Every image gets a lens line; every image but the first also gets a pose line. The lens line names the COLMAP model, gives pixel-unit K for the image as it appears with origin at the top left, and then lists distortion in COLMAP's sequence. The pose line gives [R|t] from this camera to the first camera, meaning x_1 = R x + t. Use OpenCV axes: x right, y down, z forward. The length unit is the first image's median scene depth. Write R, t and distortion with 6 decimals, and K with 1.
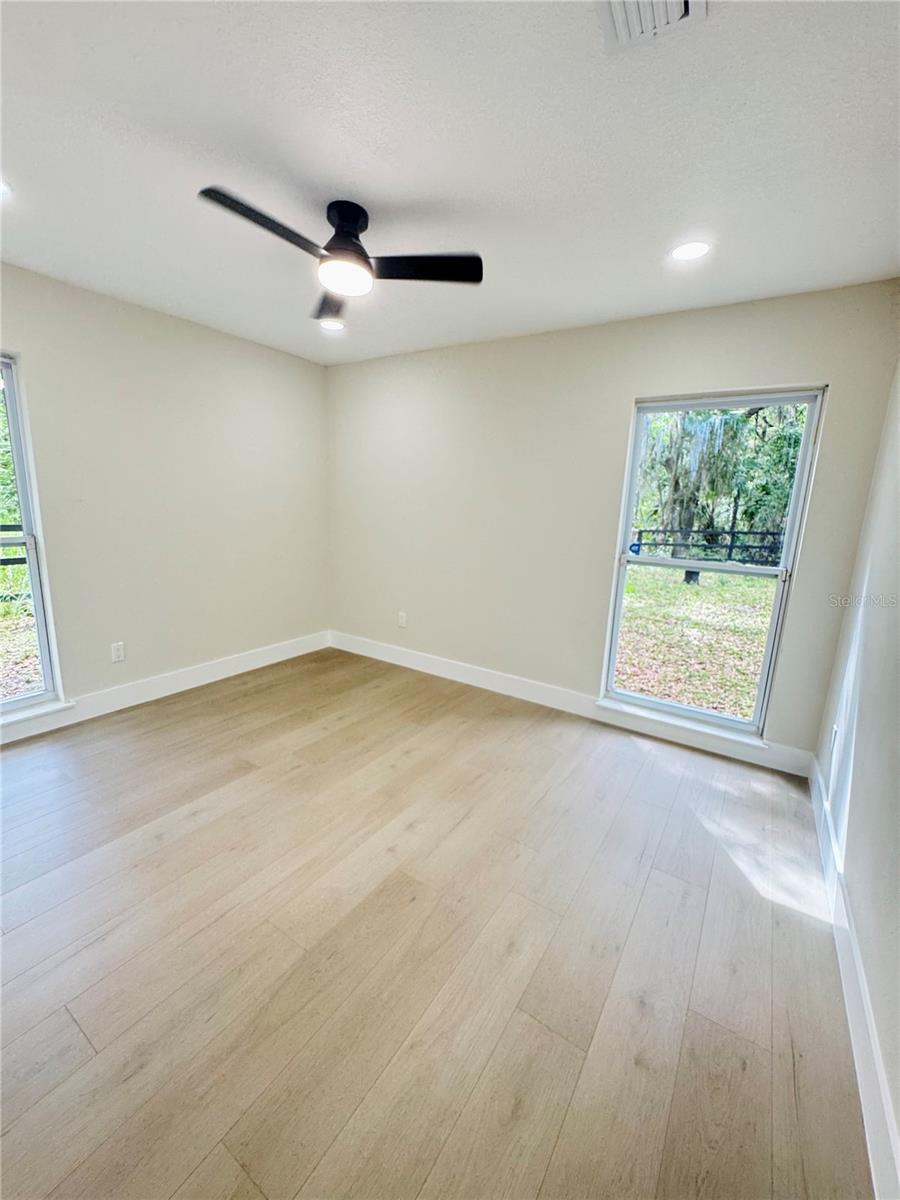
lens RADIAL K [[479.8, 0, 451.2], [0, 479.8, 599.1], [0, 0, 1]] dist [-0.002748, 0.000290]
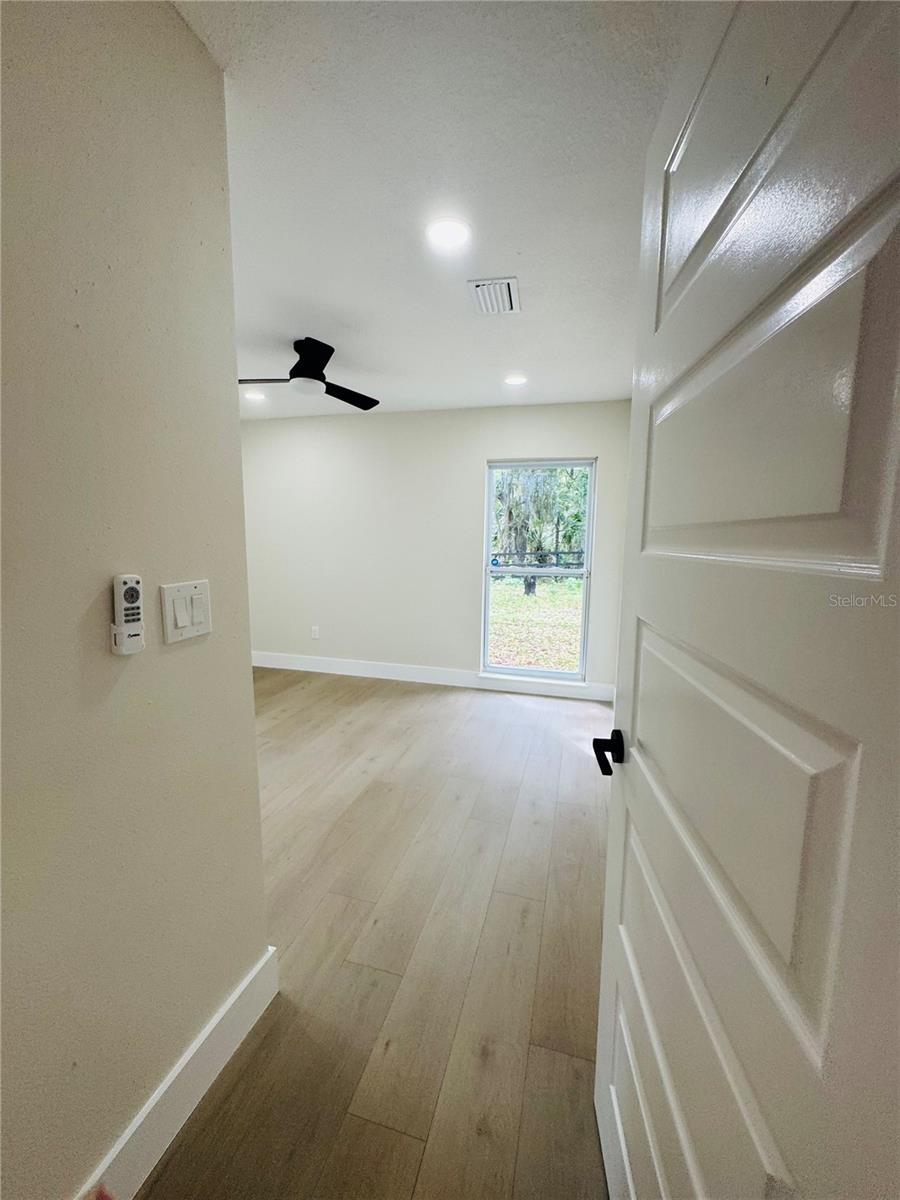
lens RADIAL K [[479.8, 0, 446.6], [0, 479.8, 600.4], [0, 0, 1]] dist [-0.000496, 0.000132]
pose [[0.954343, -0.066805, 0.291146, -0.163101], [0.084069, 0.995342, -0.047180, 0.058097], [-0.286638, 0.069502, 0.955514, -0.287960]]
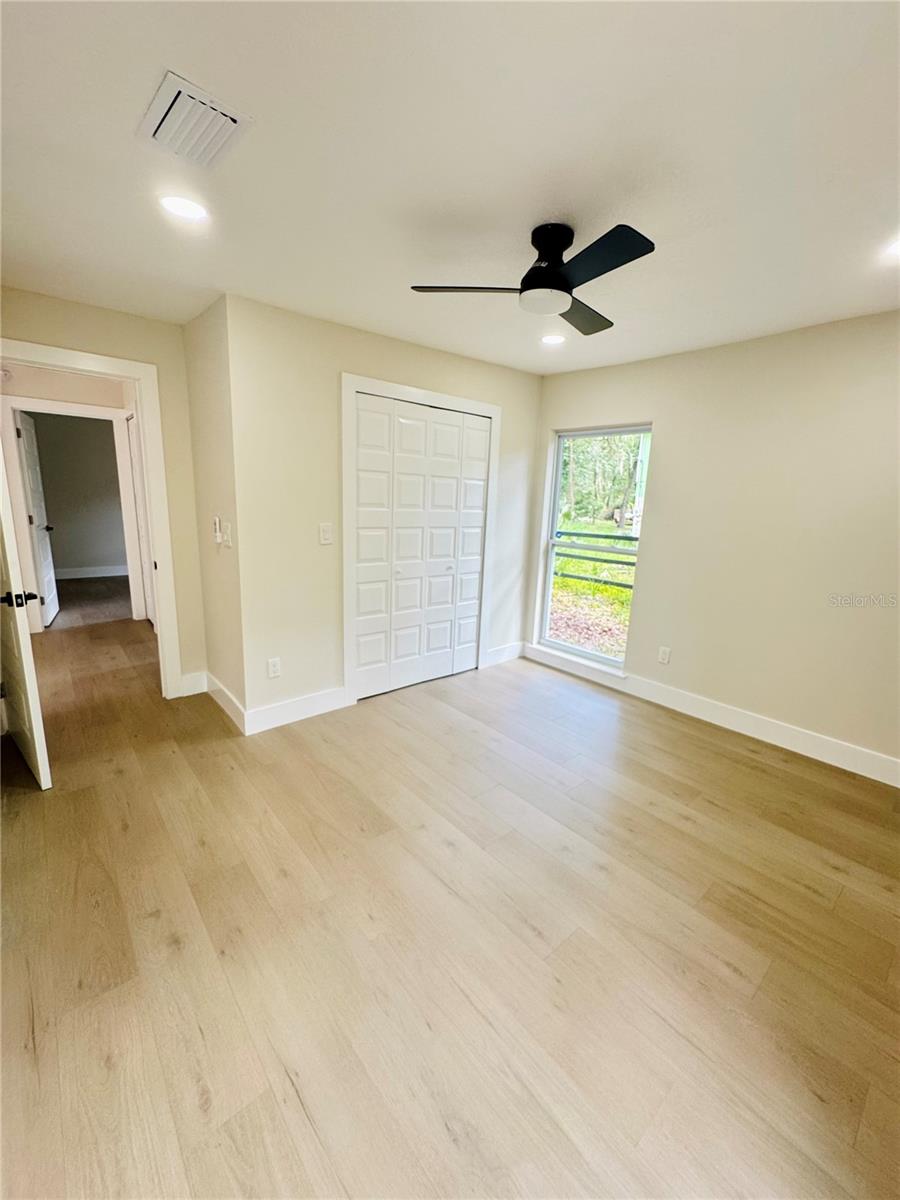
lens RADIAL K [[479.8, 0, 446.6], [0, 479.8, 600.4], [0, 0, 1]] dist [-0.000496, 0.000132]
pose [[-0.275737, 0.156739, -0.948368, 0.496884], [-0.236026, 0.945371, 0.224868, -0.142393], [0.931805, 0.285844, -0.223679, 0.683804]]
